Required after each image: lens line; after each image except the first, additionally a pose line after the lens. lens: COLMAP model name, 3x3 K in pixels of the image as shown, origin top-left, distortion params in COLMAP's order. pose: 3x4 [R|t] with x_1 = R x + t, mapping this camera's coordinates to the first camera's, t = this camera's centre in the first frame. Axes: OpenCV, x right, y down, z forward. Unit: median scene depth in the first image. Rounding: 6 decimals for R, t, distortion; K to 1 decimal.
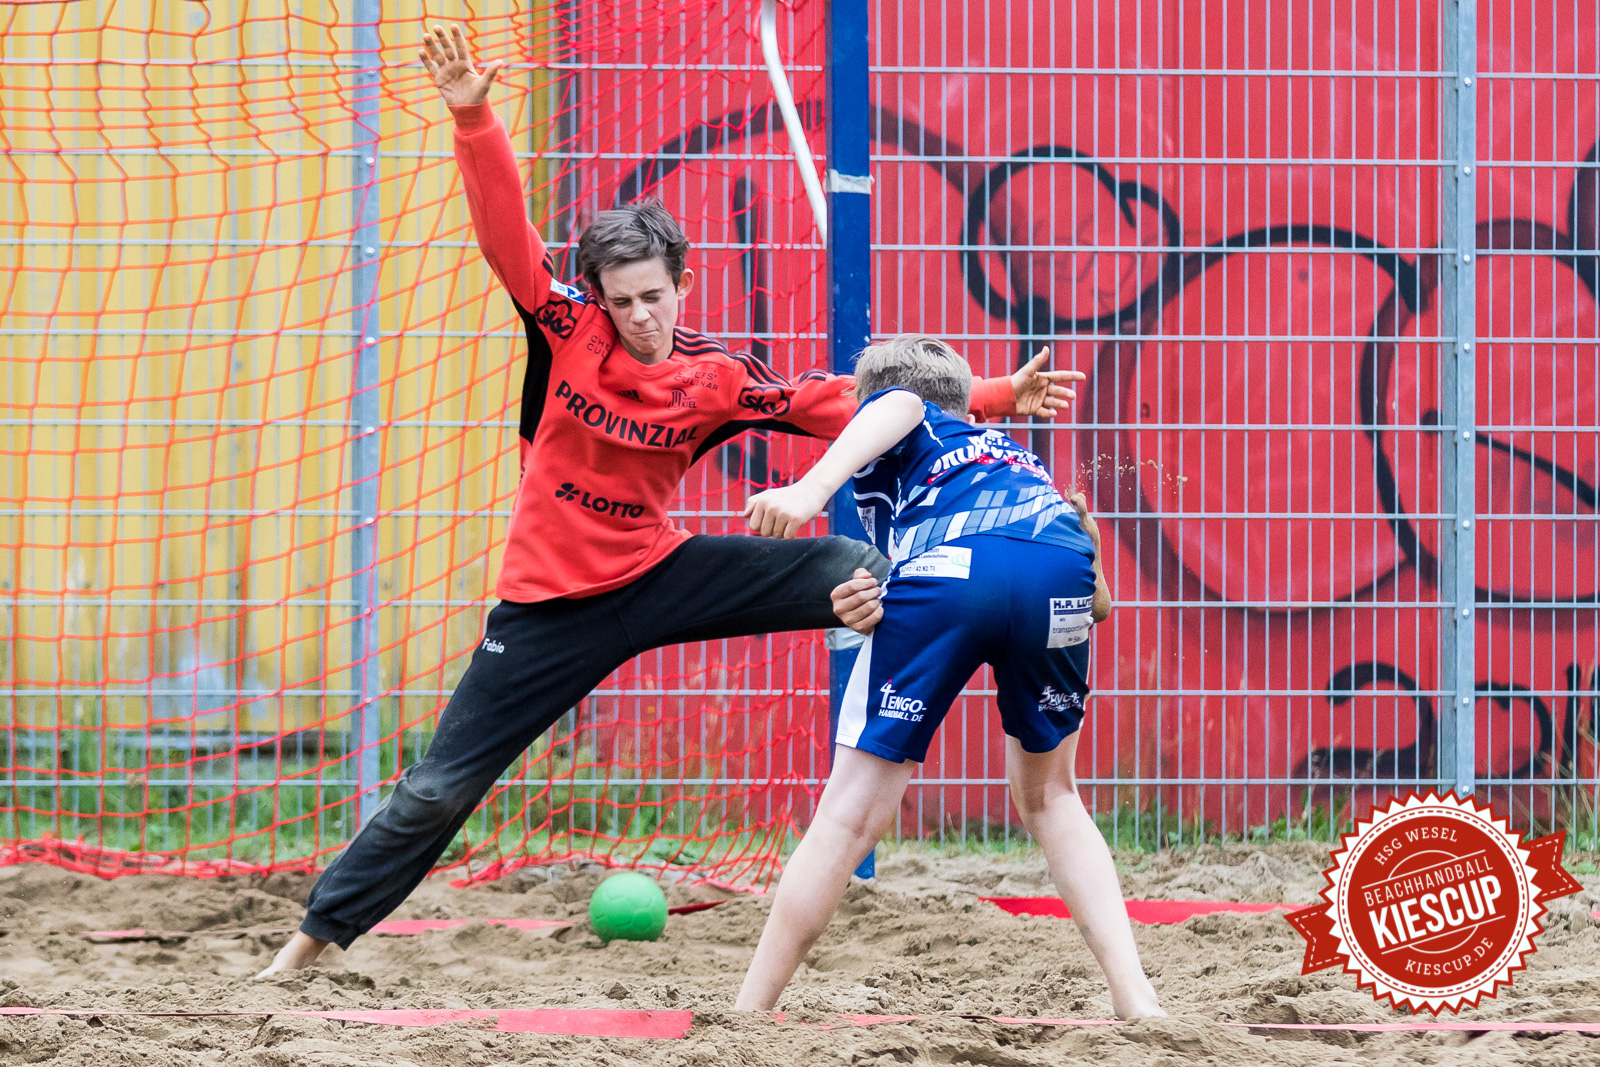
lens RADIAL K [[9212.2, 0, 799.4], [0, 9212.2, 534.1], [0, 0, 1]] dist [-0.201990, 0.000000]
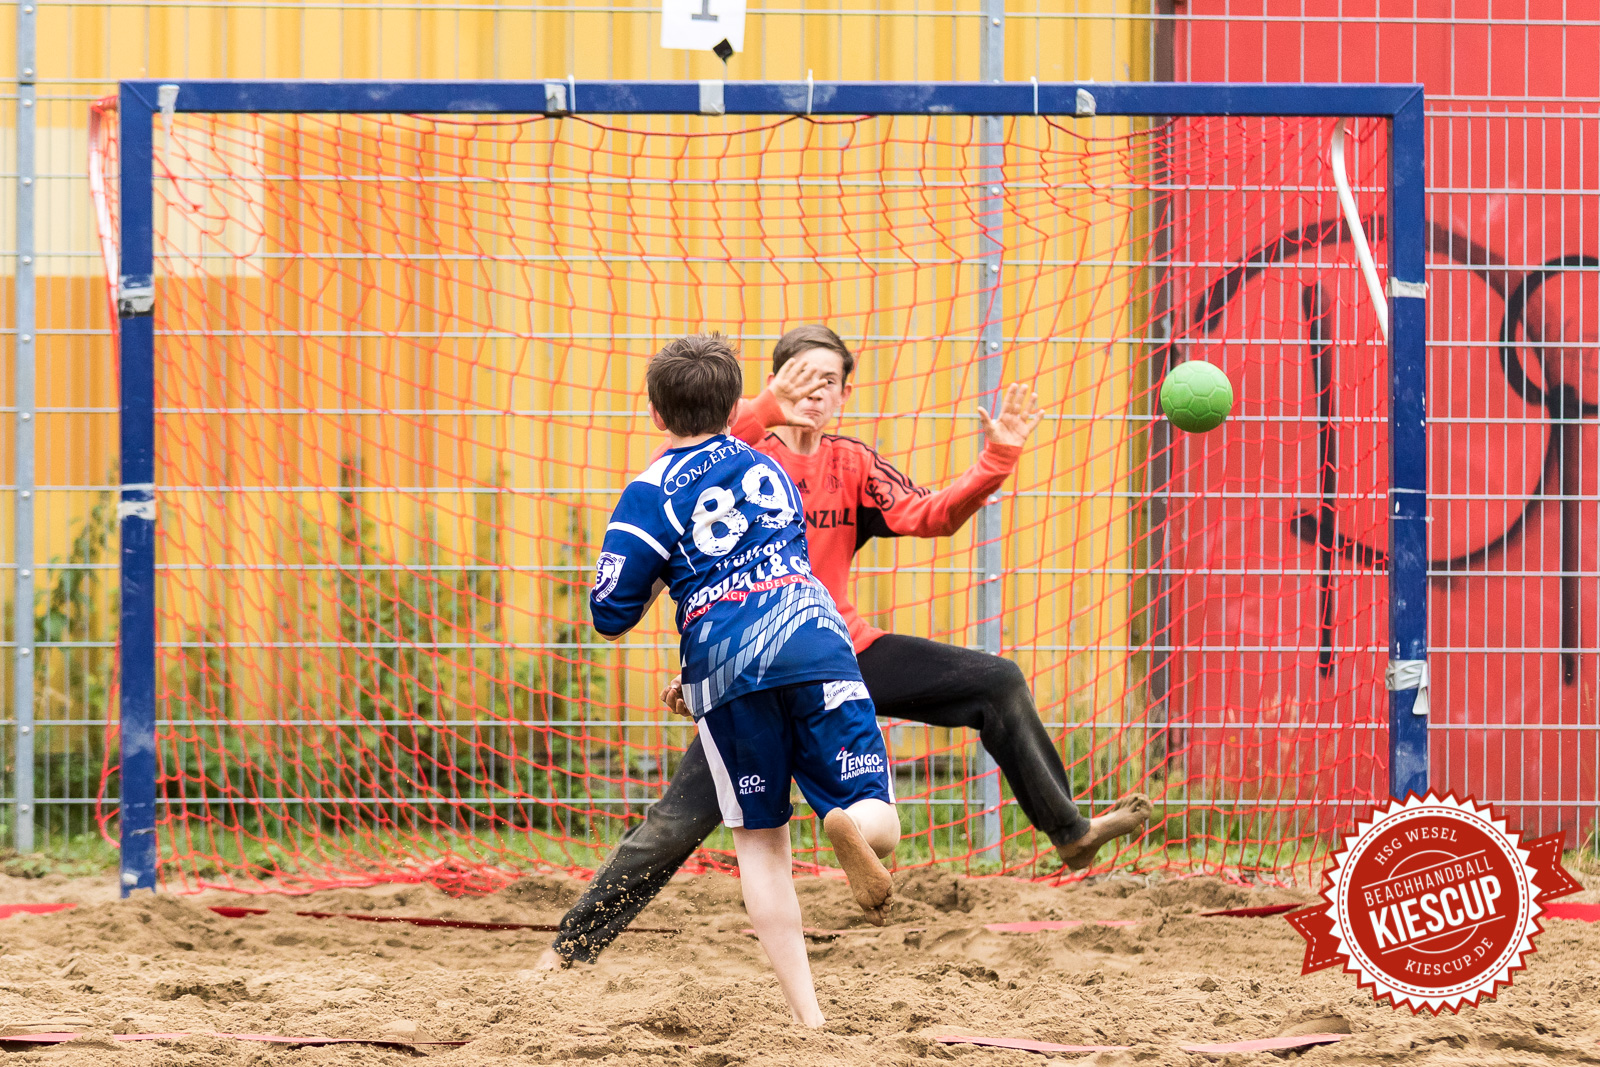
lens RADIAL K [[9212.2, 0, 800.2], [0, 9212.2, 532.5], [0, 0, 1]] dist [-0.201990, 0.000000]
pose [[0.996194, 0.003661, -0.087090, 0.030348], [-0.004707, 0.999919, -0.011810, 0.006796], [0.087040, 0.012175, 0.996130, -0.162678]]
